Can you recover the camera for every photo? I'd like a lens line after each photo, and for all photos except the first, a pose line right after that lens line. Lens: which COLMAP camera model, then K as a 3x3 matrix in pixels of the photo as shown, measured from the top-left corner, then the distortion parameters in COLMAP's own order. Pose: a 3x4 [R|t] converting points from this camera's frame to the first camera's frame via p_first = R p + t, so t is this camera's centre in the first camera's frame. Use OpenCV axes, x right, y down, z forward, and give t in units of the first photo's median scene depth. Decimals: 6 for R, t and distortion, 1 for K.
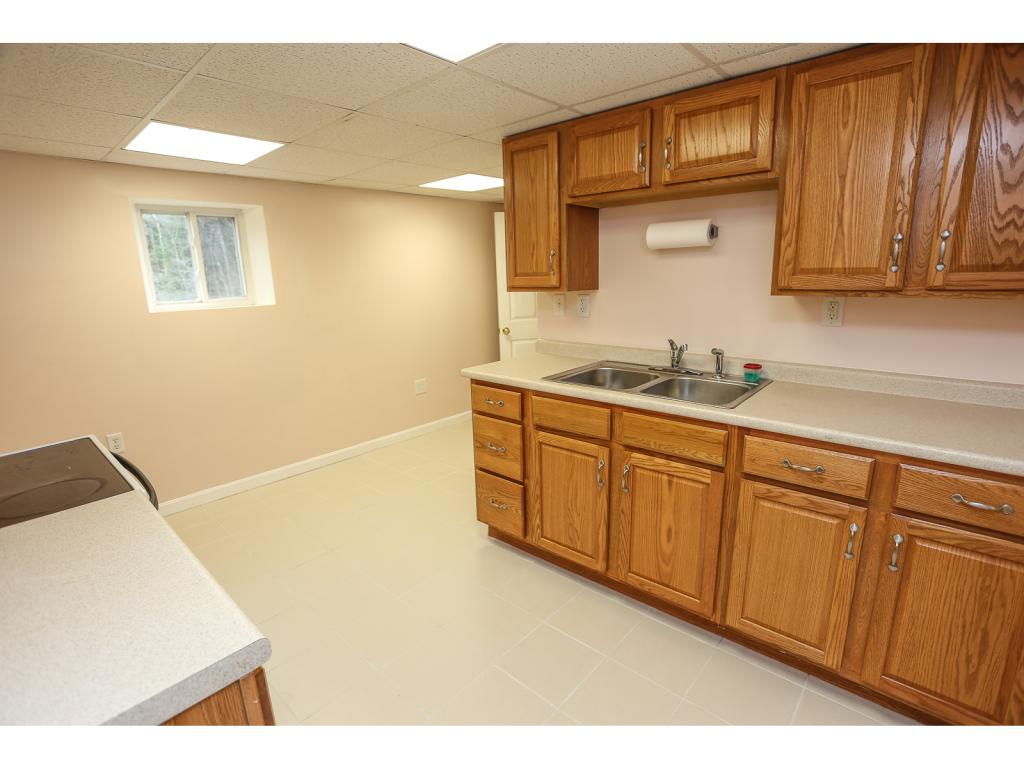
lens RADIAL K [[480.1, 0, 516.4], [0, 480.1, 378.2], [0, 0, 1]] dist [0.001795, 0.000145]
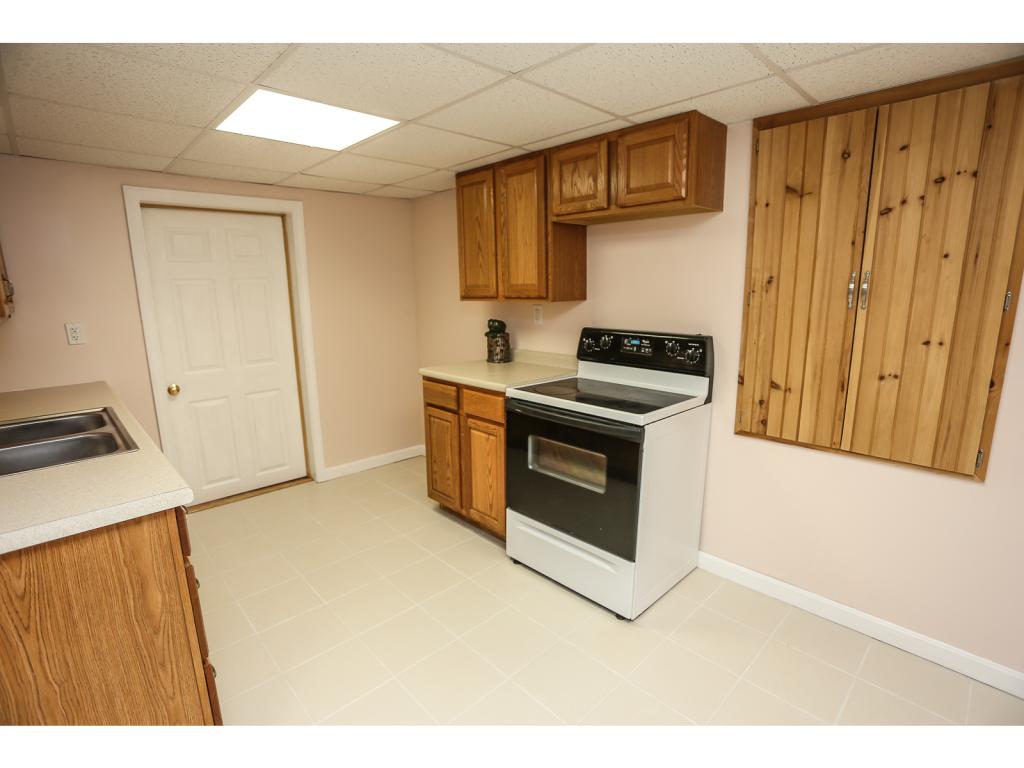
lens RADIAL K [[494.7, 0, 510.3], [0, 494.7, 385.5], [0, 0, 1]] dist [-0.067617, 0.028173]
pose [[0.995217, 0.017960, -0.096023, 0.258439], [-0.019314, 0.999726, -0.013193, 0.040267], [0.095759, 0.014984, 0.995292, -0.206283]]
